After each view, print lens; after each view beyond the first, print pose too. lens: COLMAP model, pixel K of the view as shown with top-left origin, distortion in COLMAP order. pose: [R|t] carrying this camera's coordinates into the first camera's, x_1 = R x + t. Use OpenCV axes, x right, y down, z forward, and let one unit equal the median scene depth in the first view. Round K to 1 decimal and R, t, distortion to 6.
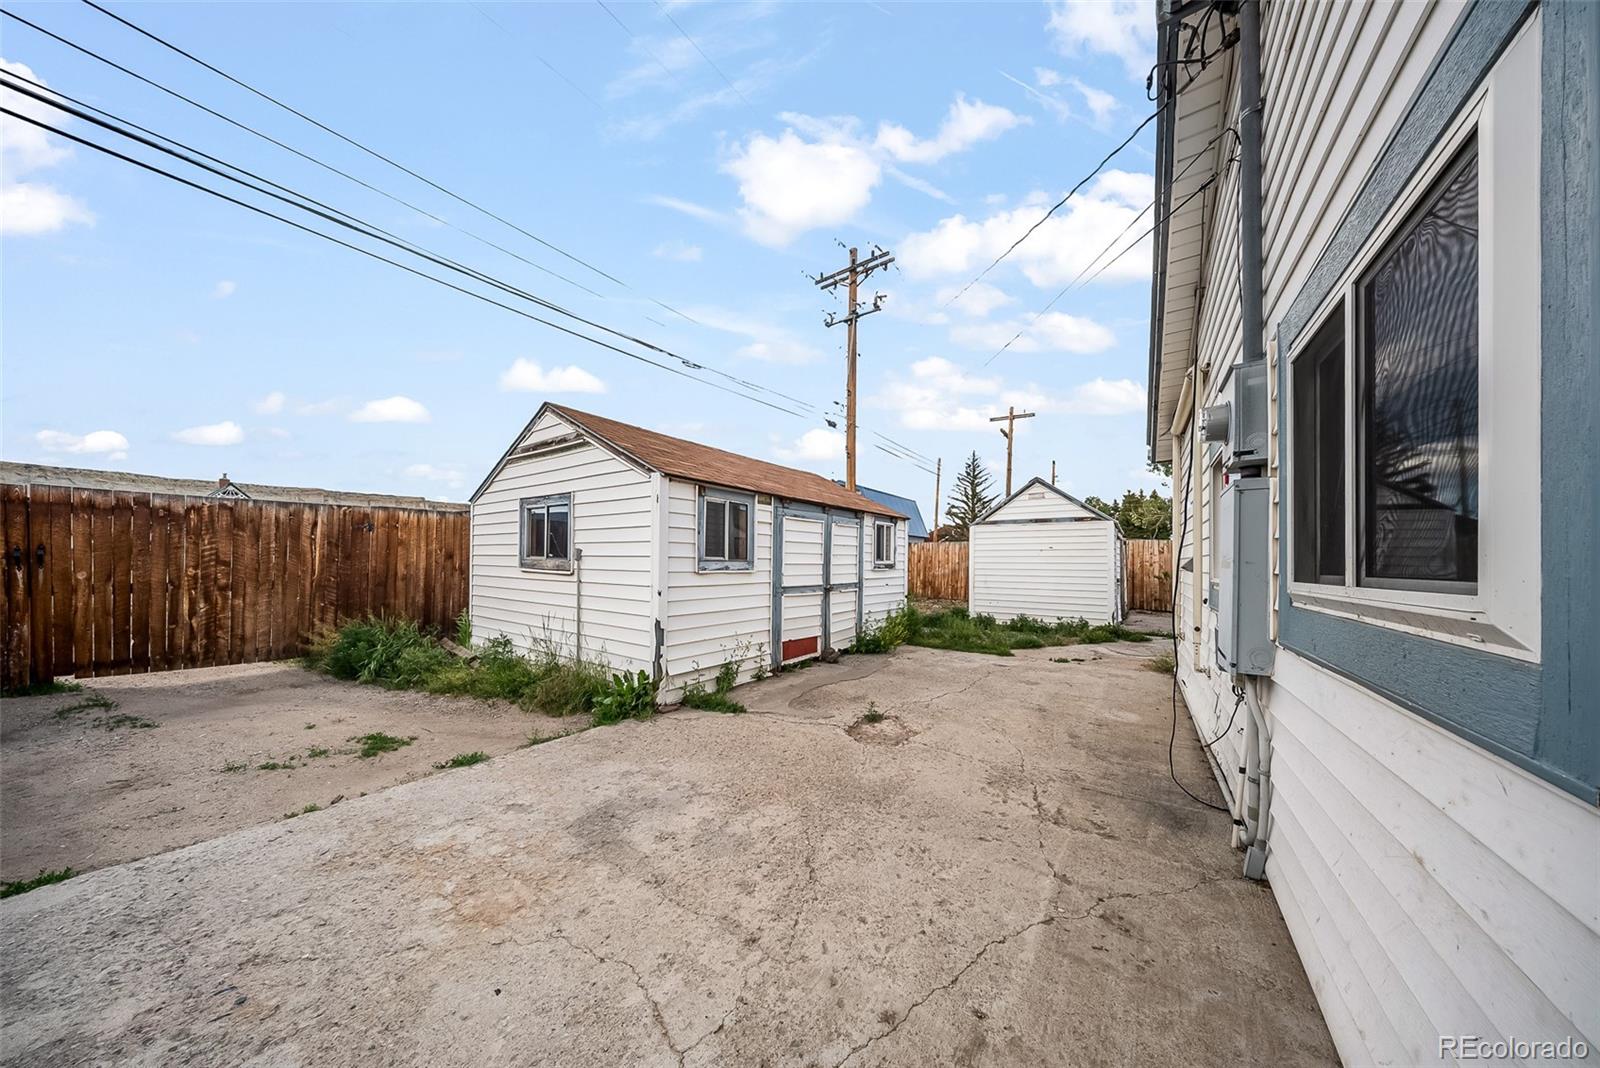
lens RADIAL K [[496.7, 0, 812.1], [0, 496.7, 539.4], [0, 0, 1]] dist [0.010341, -0.005250]
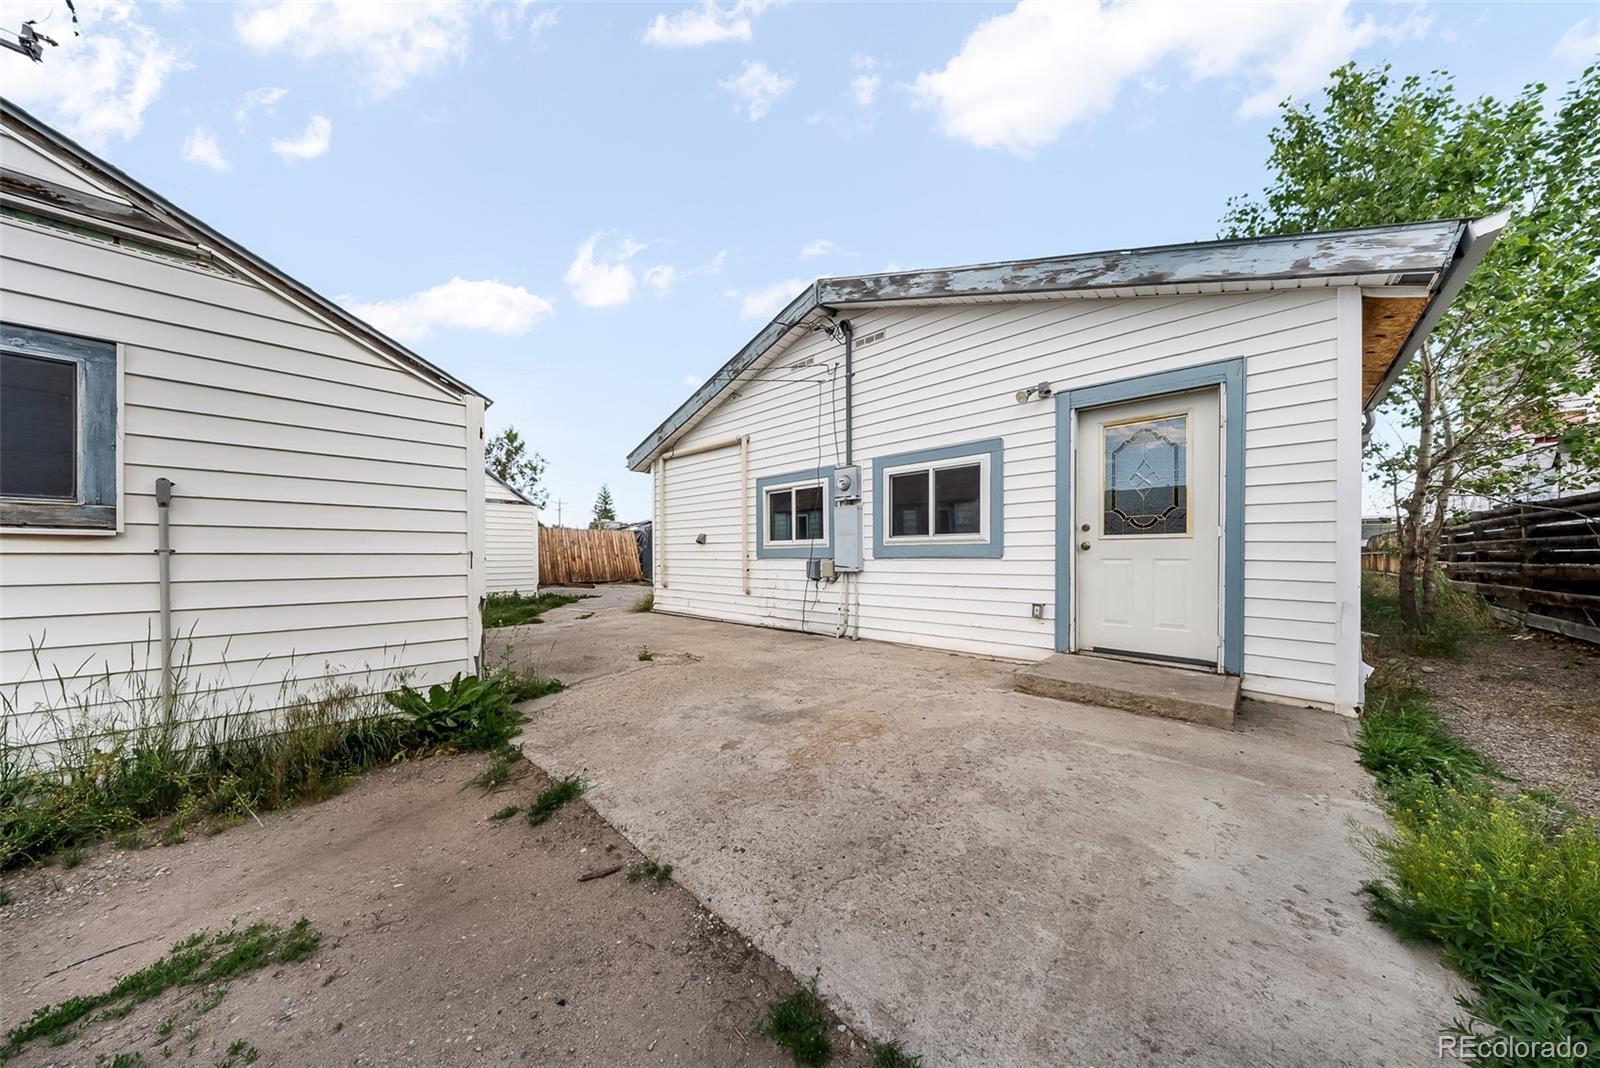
lens RADIAL K [[496.7, 0, 812.1], [0, 496.7, 539.4], [0, 0, 1]] dist [0.010341, -0.005250]
pose [[0.128002, 0.017555, 0.991618, -0.841759], [-0.039814, 0.999128, -0.012548, 0.055289], [-0.990974, -0.037874, 0.128590, 0.366671]]
